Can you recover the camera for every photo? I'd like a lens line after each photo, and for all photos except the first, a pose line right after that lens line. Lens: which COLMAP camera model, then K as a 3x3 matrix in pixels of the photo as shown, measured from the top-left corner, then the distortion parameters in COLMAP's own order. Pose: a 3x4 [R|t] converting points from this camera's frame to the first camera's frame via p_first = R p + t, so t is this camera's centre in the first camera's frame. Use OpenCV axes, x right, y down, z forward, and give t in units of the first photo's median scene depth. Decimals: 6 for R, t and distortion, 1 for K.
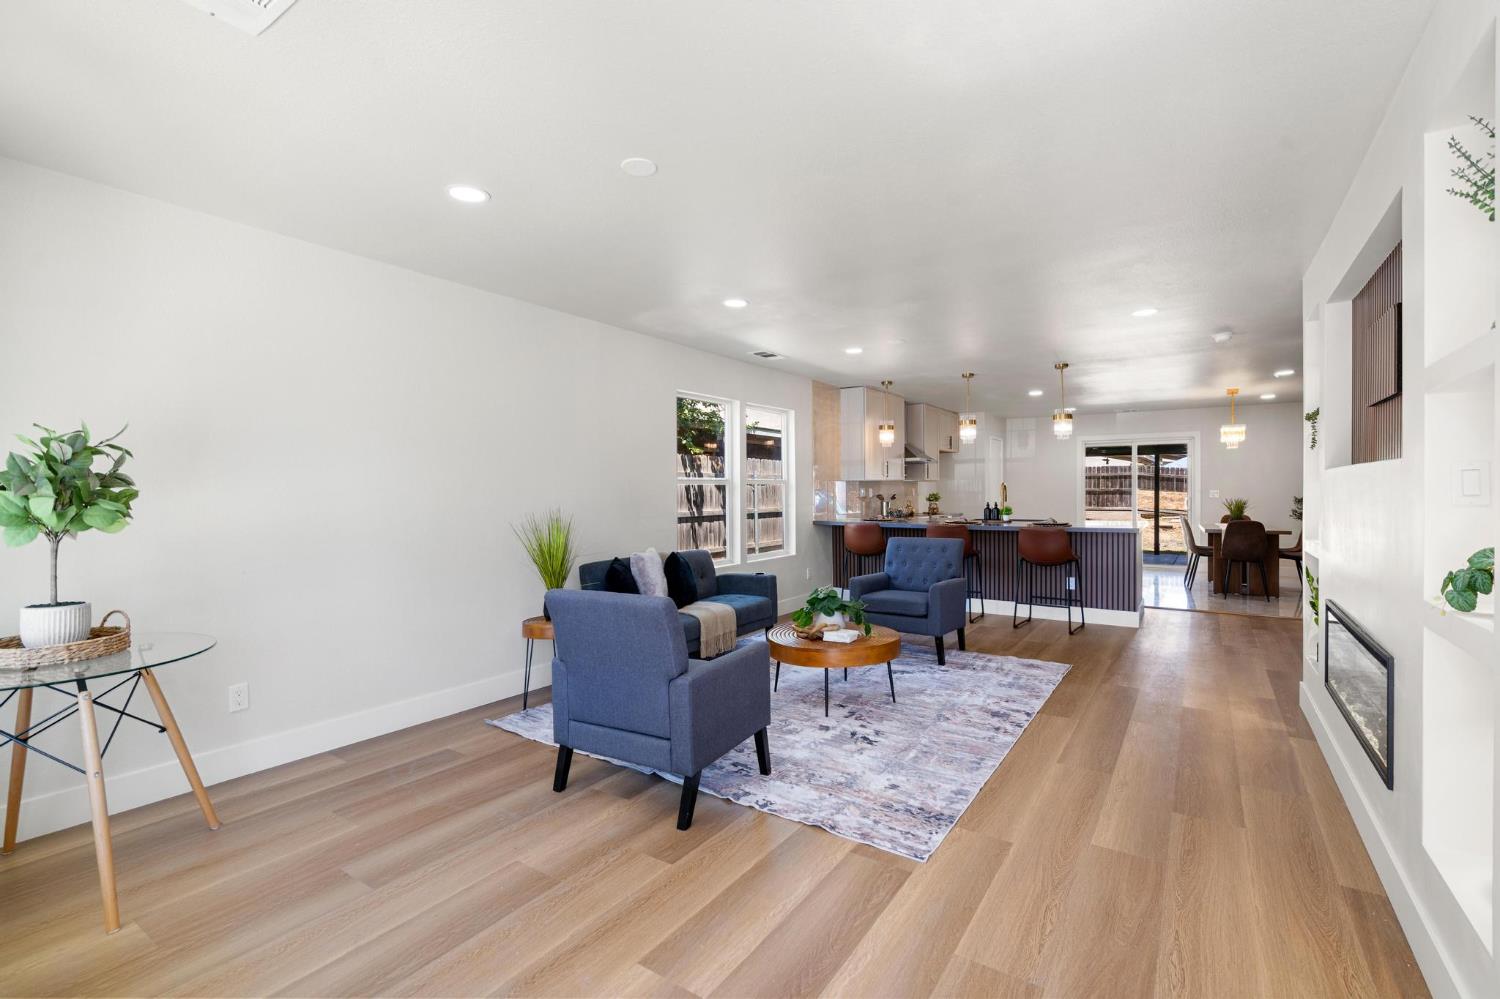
lens RADIAL K [[692.1, 0, 750.0], [0, 692.1, 499.5], [0, 0, 1]] dist [-0.002307, 0.000146]
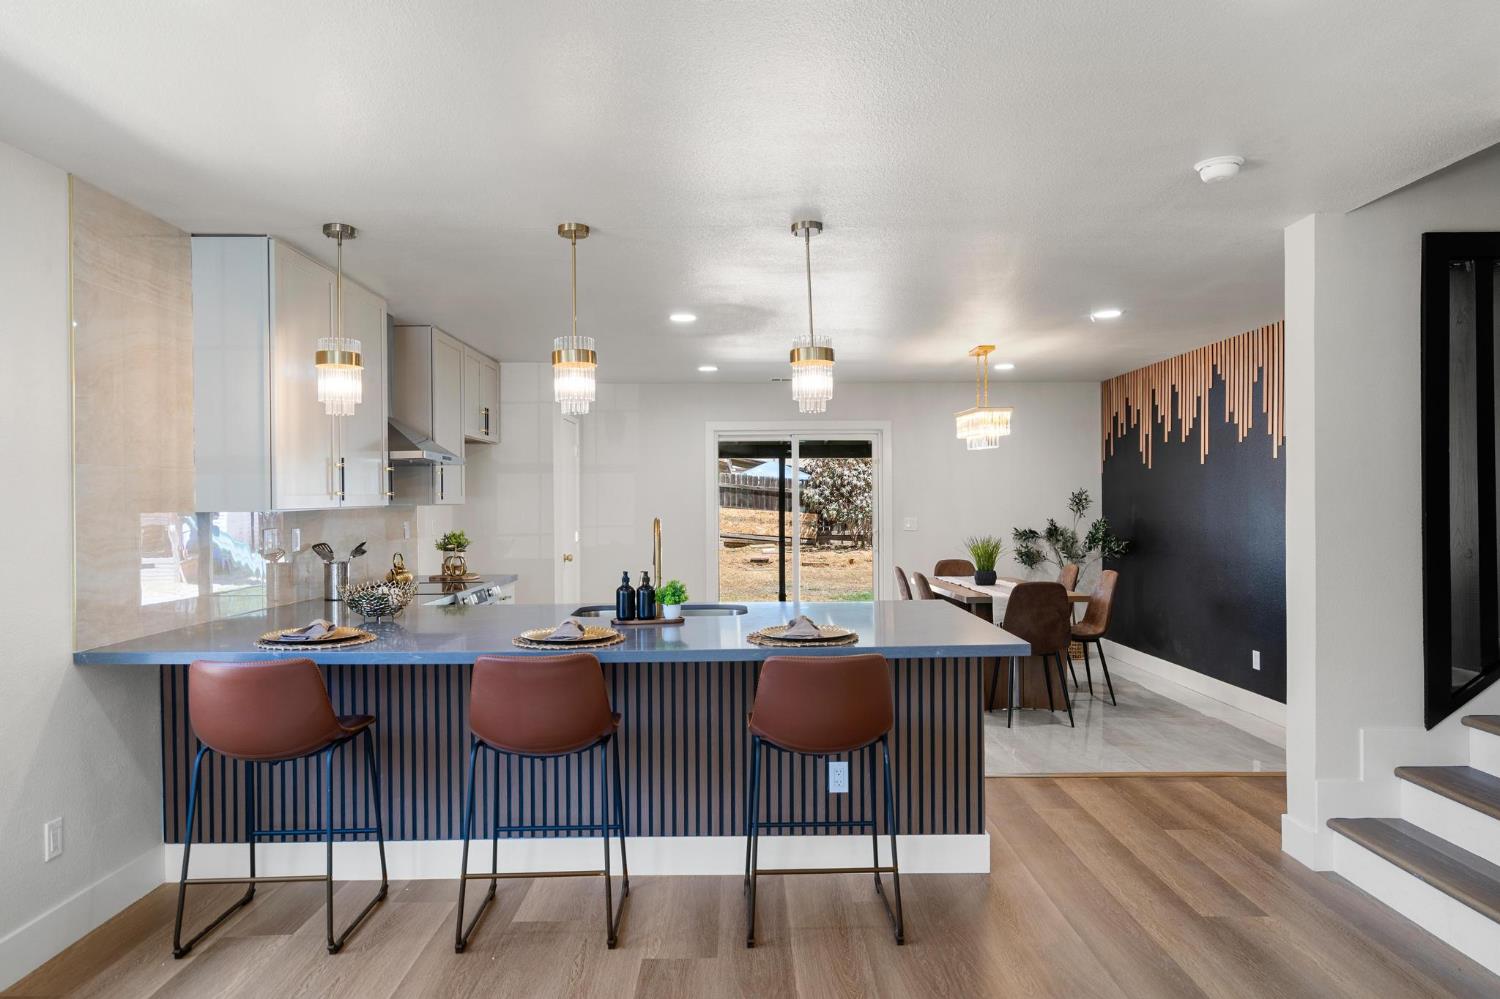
lens RADIAL K [[968.5, 0, 750.0], [0, 968.5, 499.5], [0, 0, 1]] dist [-0.007495, -0.000490]
pose [[0.829416, -0.000964, 0.558630, 0.088080], [0.010553, 0.999847, -0.013943, -0.022916], [-0.558532, 0.017460, 0.829299, 0.437688]]
